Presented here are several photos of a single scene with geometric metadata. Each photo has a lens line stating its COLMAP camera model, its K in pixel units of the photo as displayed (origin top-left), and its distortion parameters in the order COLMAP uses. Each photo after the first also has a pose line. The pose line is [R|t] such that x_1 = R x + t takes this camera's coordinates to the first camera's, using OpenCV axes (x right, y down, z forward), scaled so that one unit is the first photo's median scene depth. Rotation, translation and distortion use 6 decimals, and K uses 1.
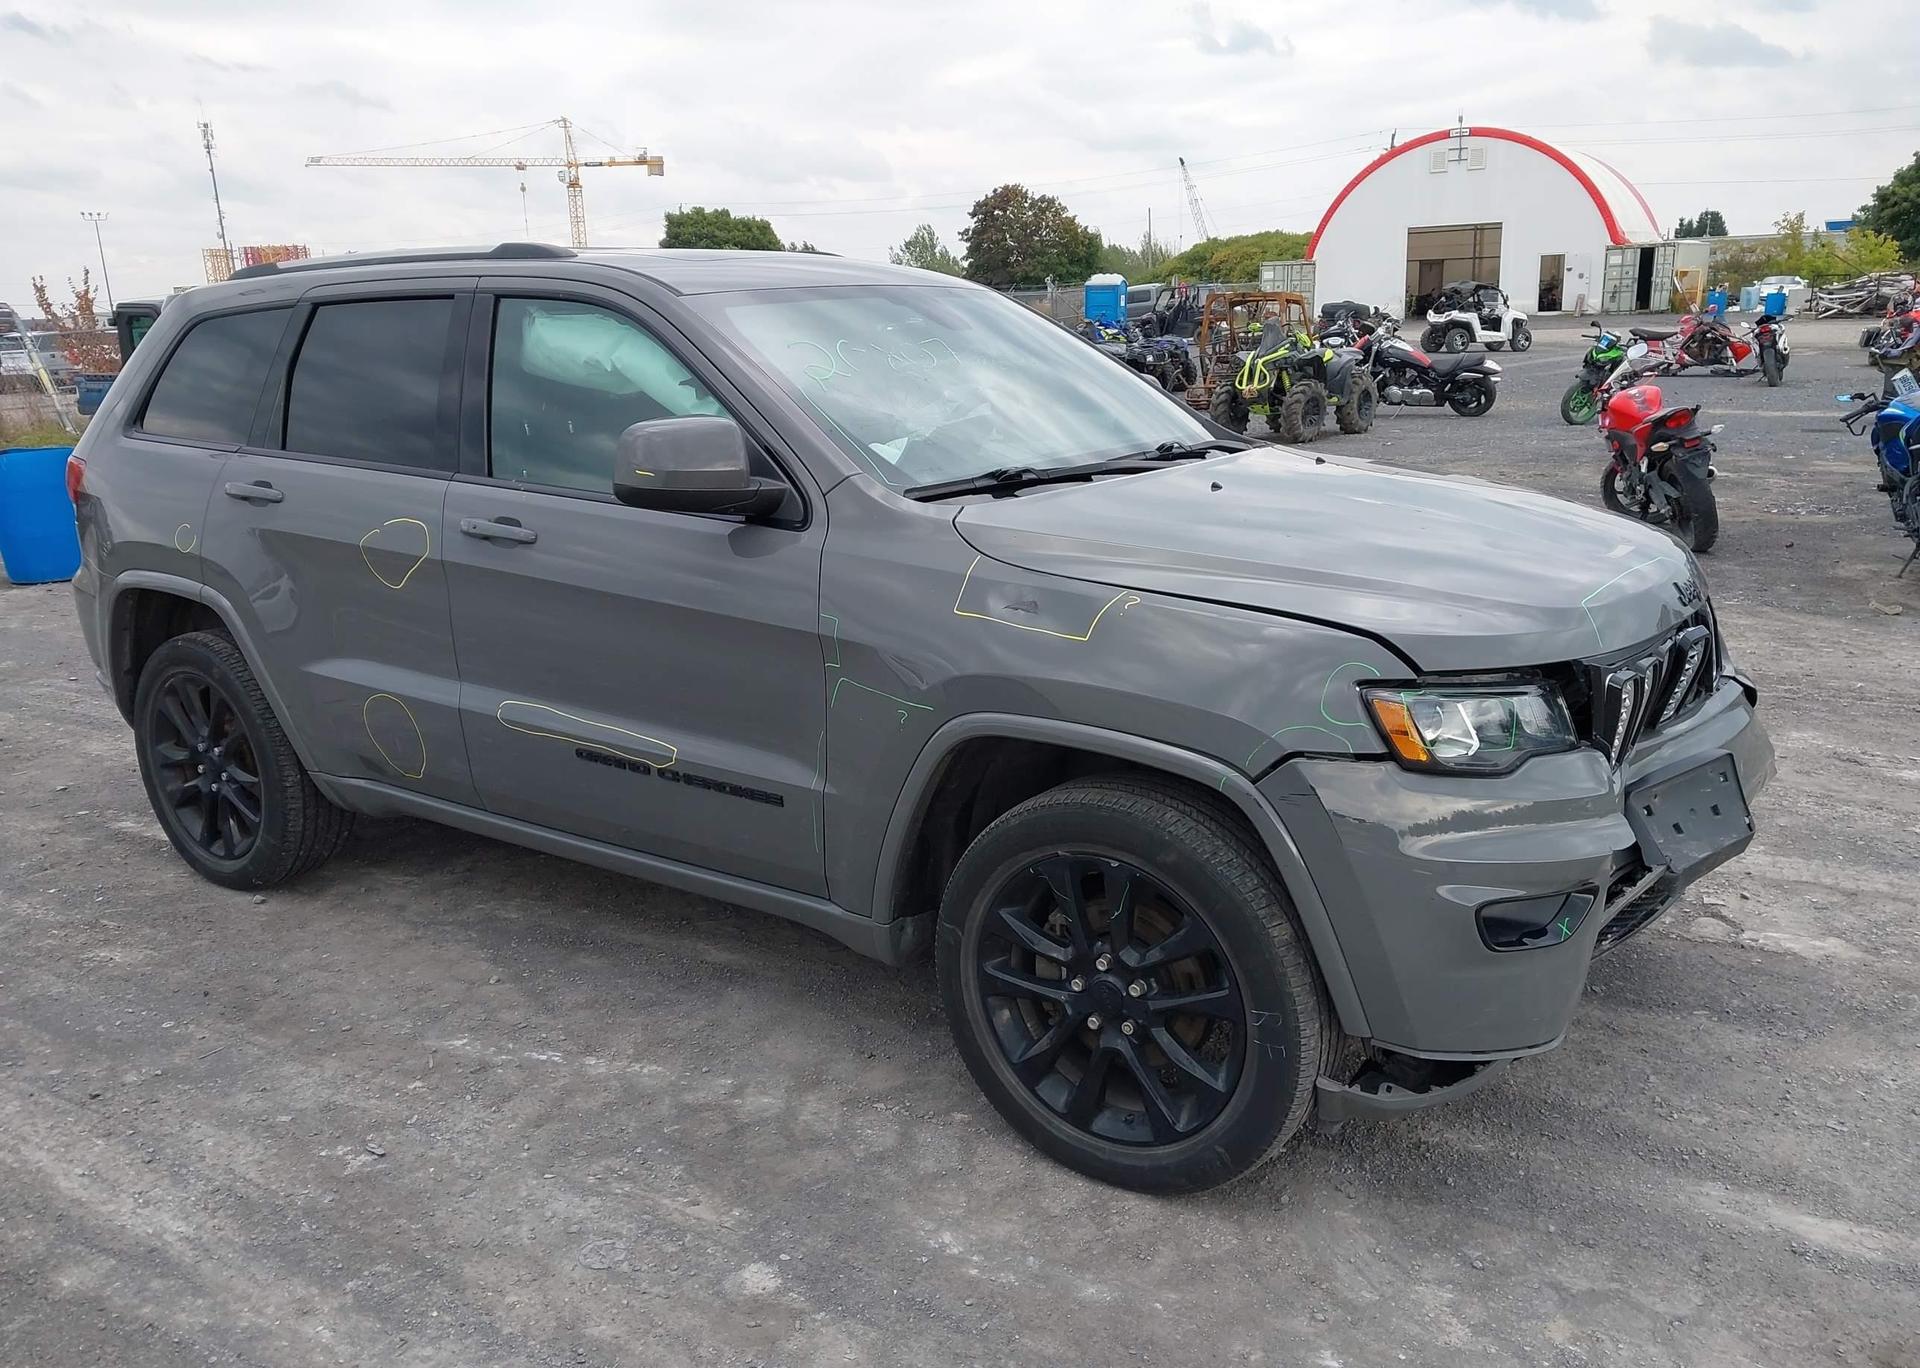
lens RADIAL K [[1542.5, 0, 951.5], [0, 1542.5, 687.5], [0, 0, 1]] dist [0.015062, -0.003565]
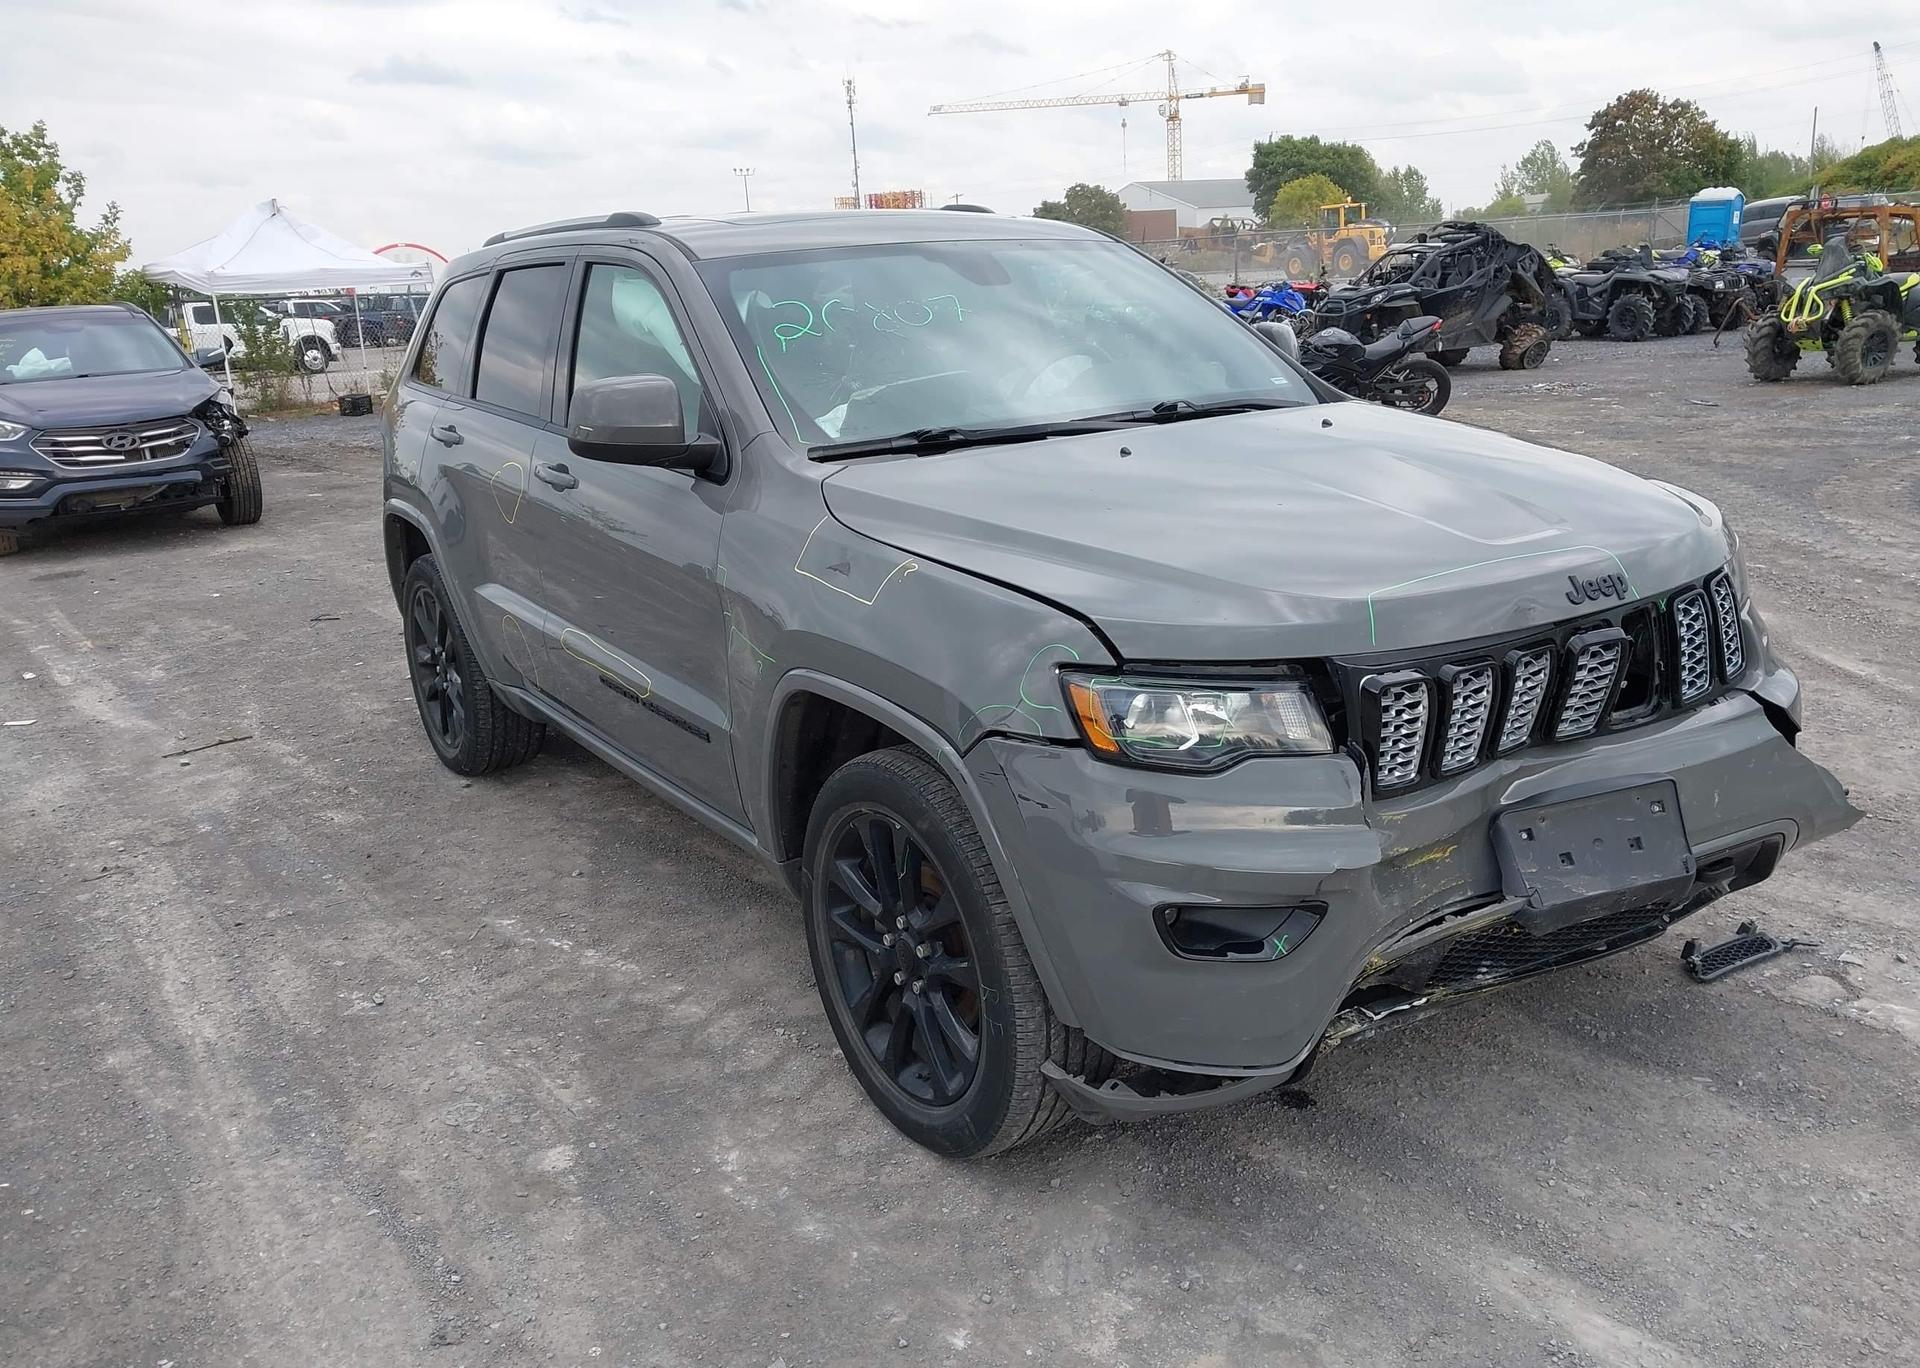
lens RADIAL K [[1542.5, 0, 952.9], [0, 1542.5, 692.3], [0, 0, 1]] dist [0.015062, -0.003565]
pose [[0.929587, 0.078295, -0.360191, 0.311319], [-0.062196, 0.996487, 0.056091, -0.020329], [0.363317, -0.029739, 0.931191, 0.044081]]
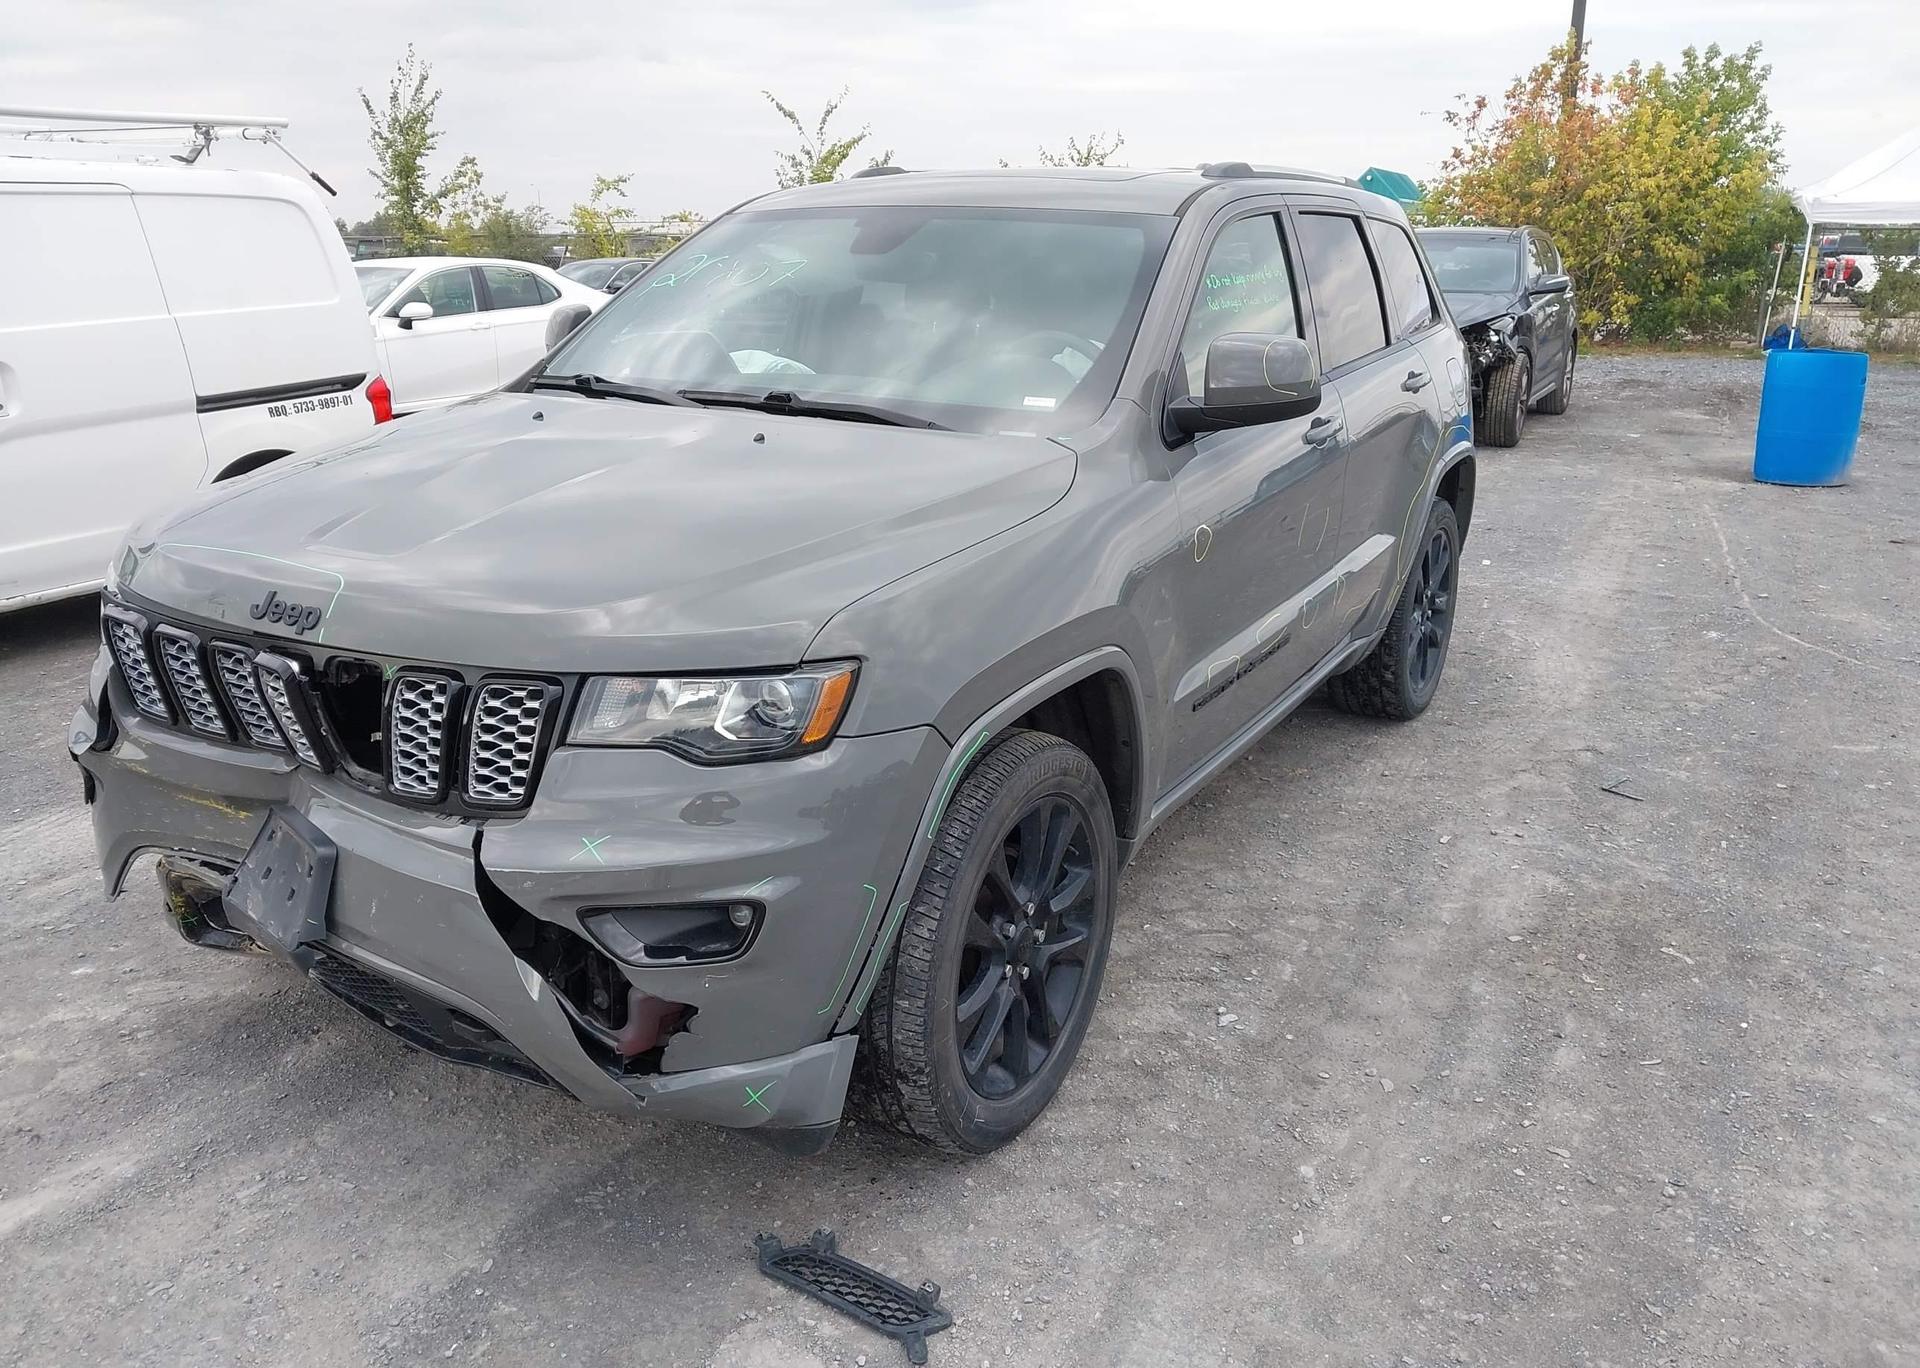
lens RADIAL K [[1542.5, 0, 973.6], [0, 1542.5, 693.1], [0, 0, 1]] dist [0.015062, -0.003565]
pose [[0.066372, 0.315273, -0.946677, 0.872675], [-0.248516, 0.924094, 0.290328, -0.236871], [0.966351, 0.215995, 0.139685, 0.847964]]
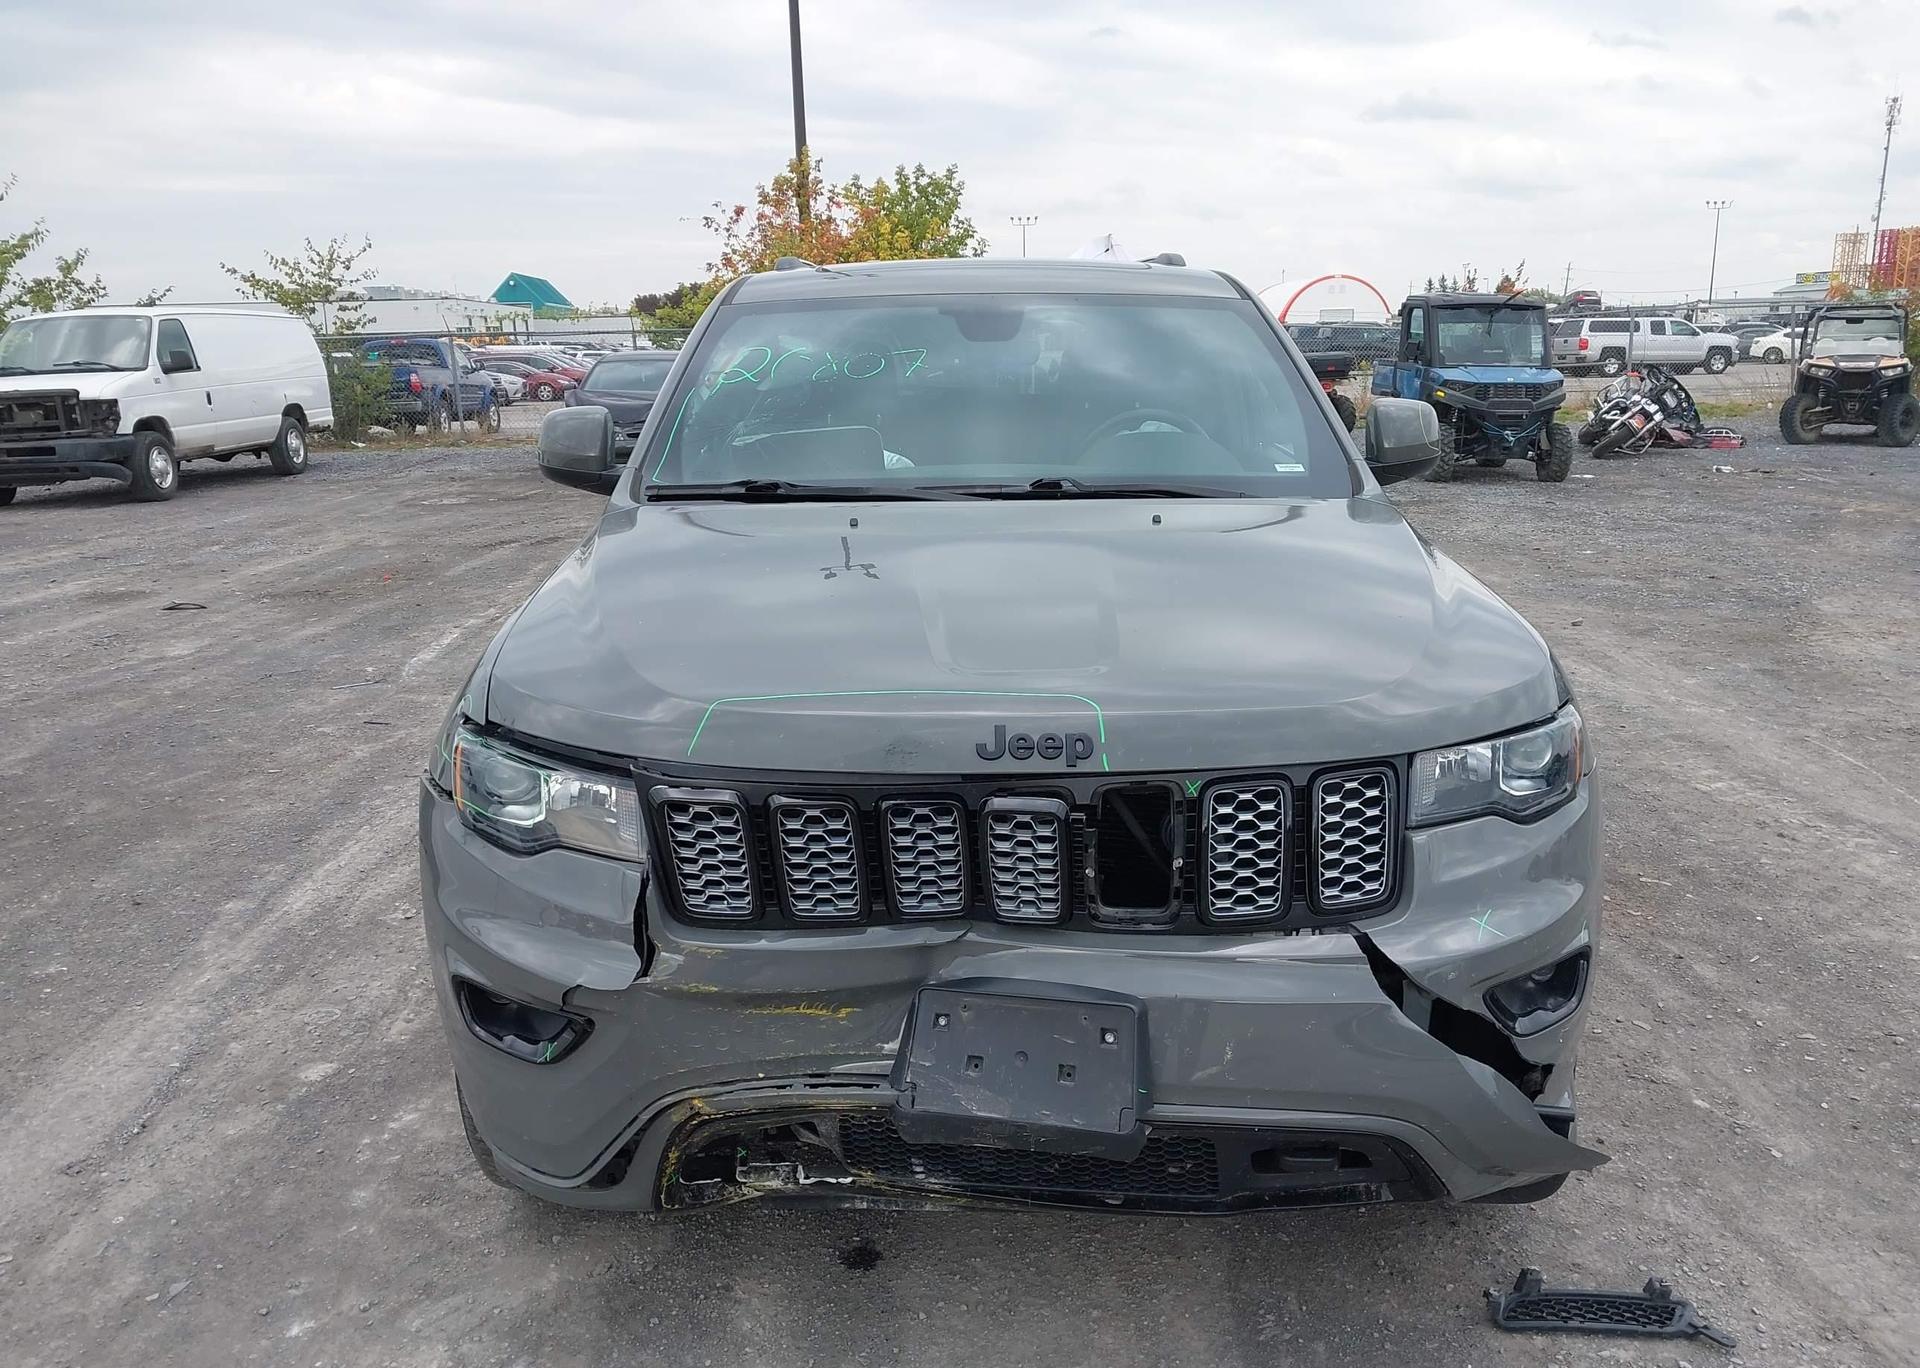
lens RADIAL K [[1542.5, 0, 949.1], [0, 1542.5, 700.6], [0, 0, 1]] dist [0.015062, -0.003565]
pose [[0.564586, 0.212837, -0.797460, 0.684030], [-0.199695, 0.972699, 0.118227, -0.106448], [0.800852, 0.092499, 0.591675, 0.378796]]
